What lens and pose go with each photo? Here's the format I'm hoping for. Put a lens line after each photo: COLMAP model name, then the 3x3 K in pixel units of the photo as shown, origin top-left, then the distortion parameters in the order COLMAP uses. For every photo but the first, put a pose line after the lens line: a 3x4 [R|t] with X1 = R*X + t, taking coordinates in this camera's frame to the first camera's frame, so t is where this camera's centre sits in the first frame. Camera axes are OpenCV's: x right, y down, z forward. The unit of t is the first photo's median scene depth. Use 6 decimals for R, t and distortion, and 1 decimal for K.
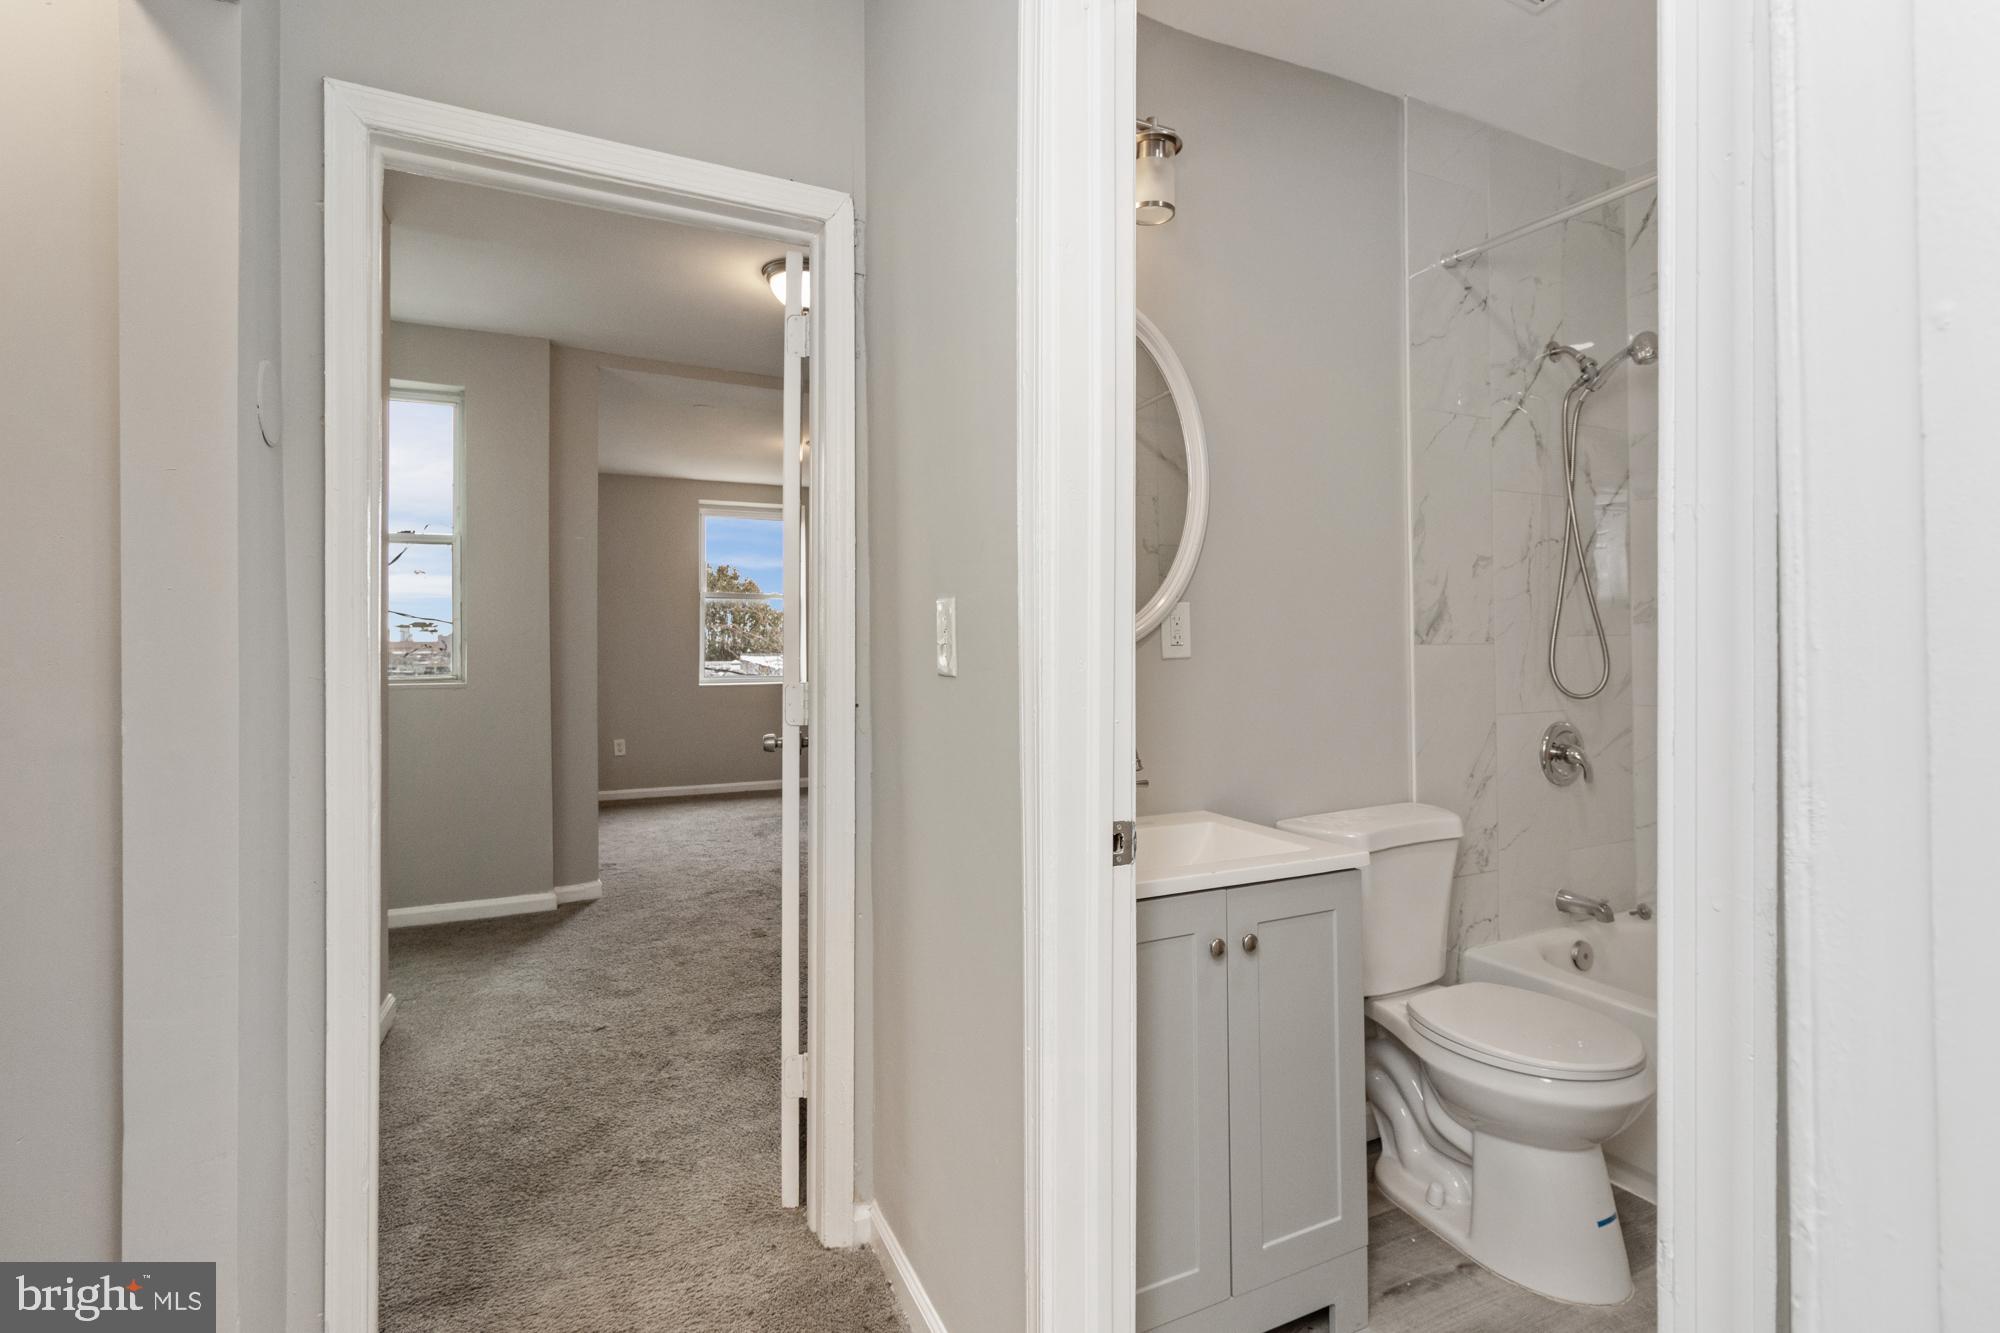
lens RADIAL K [[935.1, 0, 1010.1], [0, 935.1, 647.3], [0, 0, 1]] dist [0.002068, -0.001379]
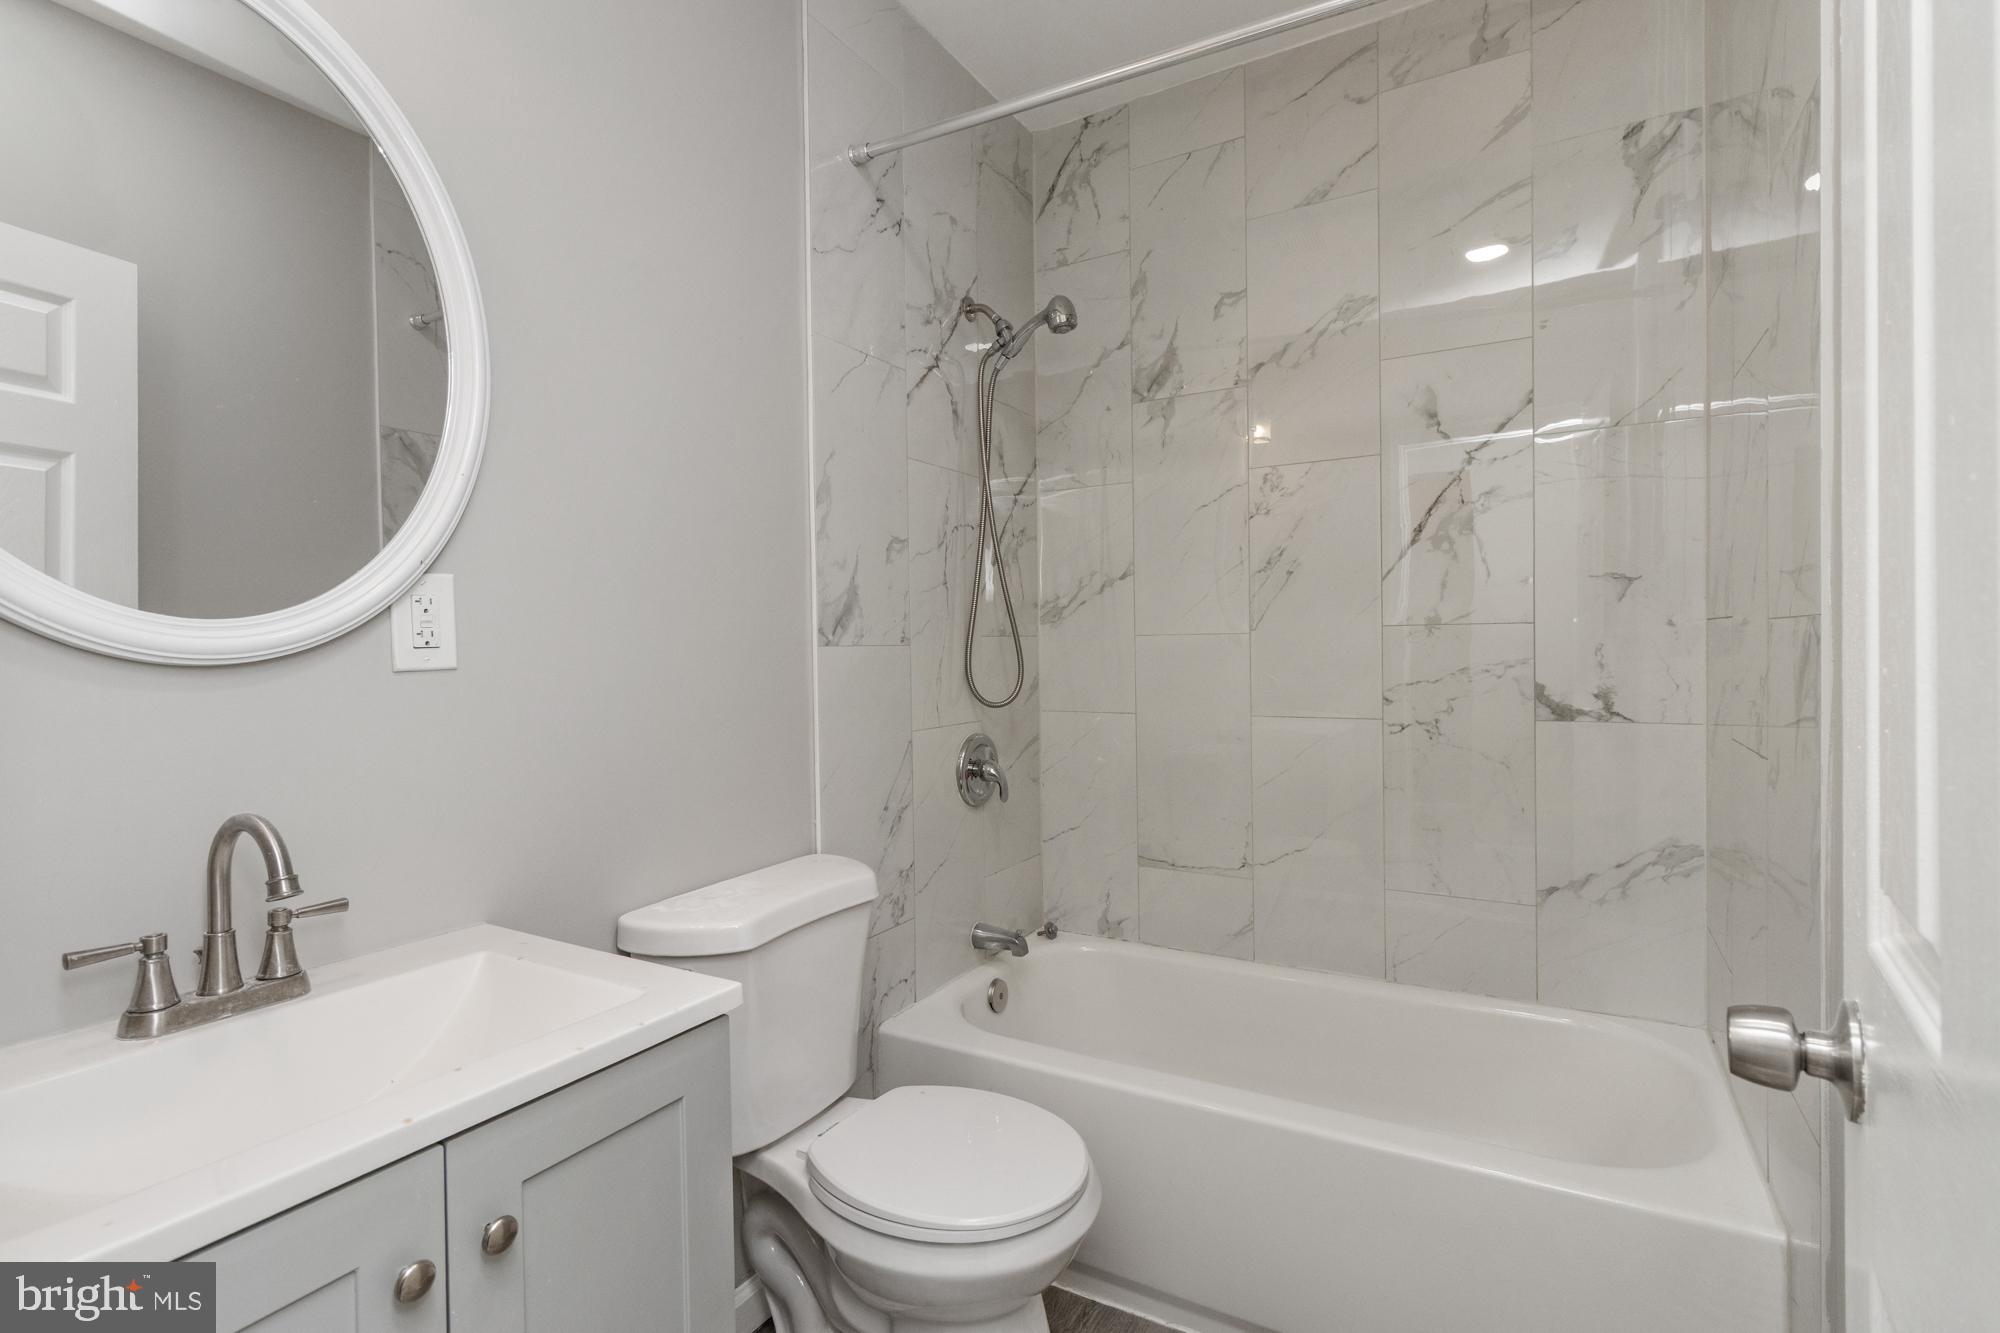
lens RADIAL K [[935.1, 0, 1007.4], [0, 935.1, 653.8], [0, 0, 1]] dist [0.002068, -0.001379]
pose [[0.828344, -0.004780, 0.560199, 0.125925], [0.002127, 0.999983, 0.005387, -0.000284], [-0.560215, -0.003271, 0.828340, 0.267151]]
